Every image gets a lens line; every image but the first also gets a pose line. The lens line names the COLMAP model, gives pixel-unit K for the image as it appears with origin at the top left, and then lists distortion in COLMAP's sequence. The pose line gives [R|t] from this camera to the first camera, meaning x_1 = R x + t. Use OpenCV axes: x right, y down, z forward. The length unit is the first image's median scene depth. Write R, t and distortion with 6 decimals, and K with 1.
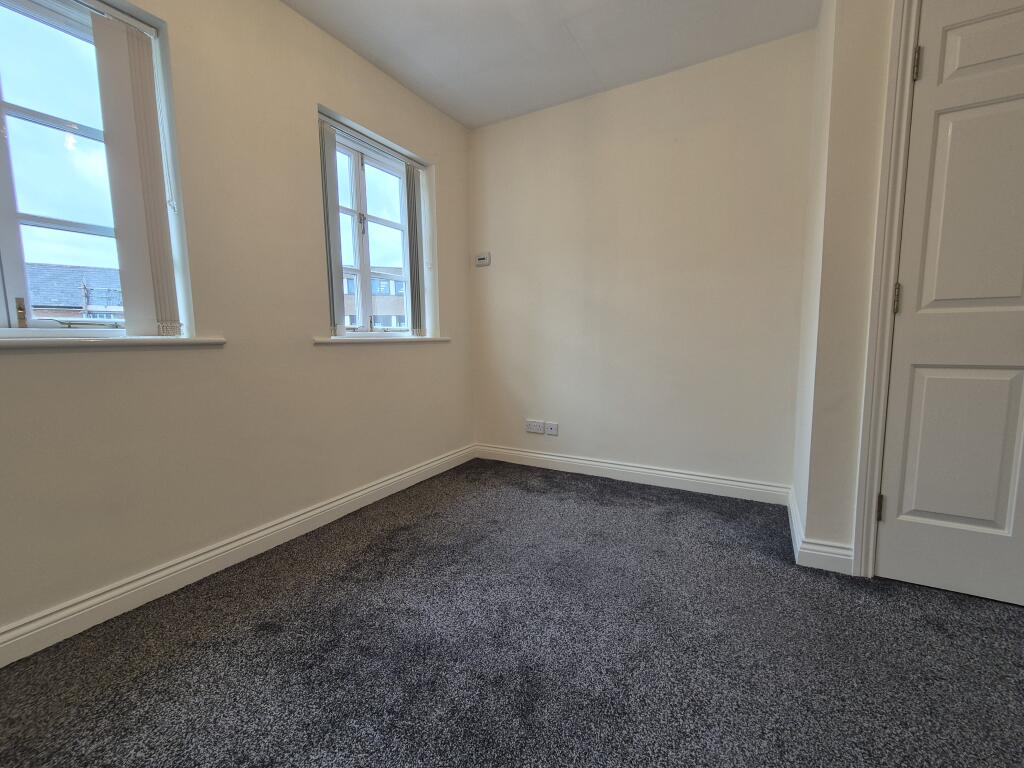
lens RADIAL K [[426.3, 0, 517.6], [0, 426.3, 384.9], [0, 0, 1]] dist [-0.000177, 0.000289]
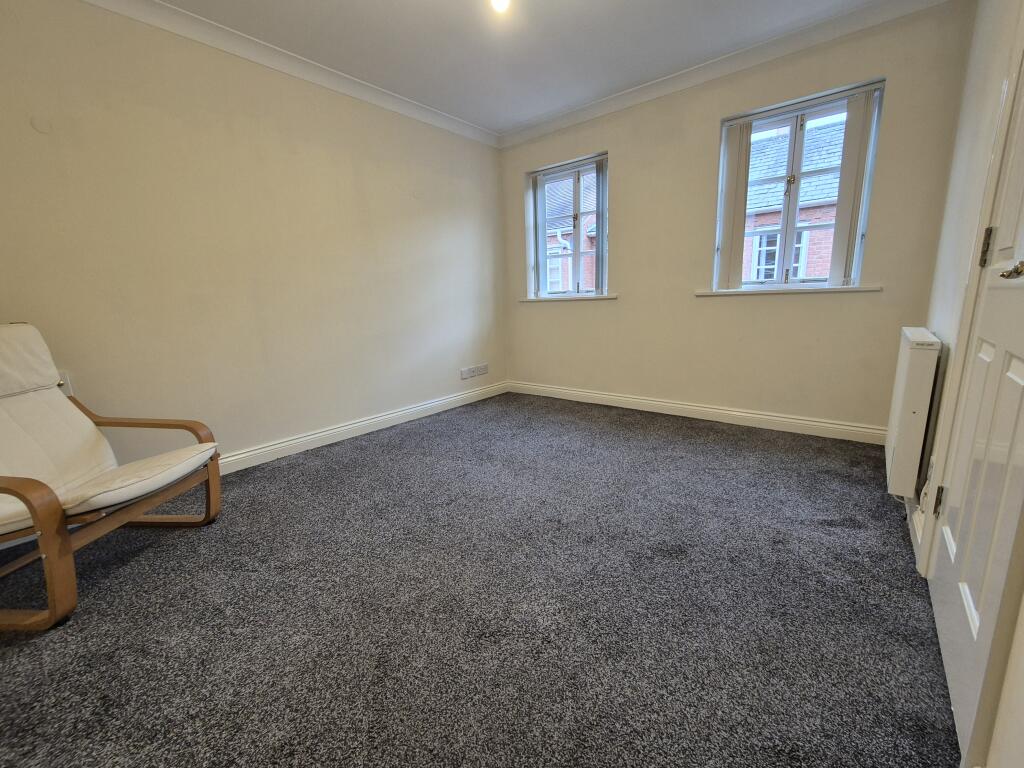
lens RADIAL K [[425.9, 0, 517.3], [0, 425.9, 387.2], [0, 0, 1]] dist [-0.000856, -0.000169]
pose [[-0.169289, 0.214943, -0.961842, 1.030515], [-0.072252, 0.970596, 0.229616, -0.075181], [0.982914, 0.108367, -0.148781, 0.575991]]
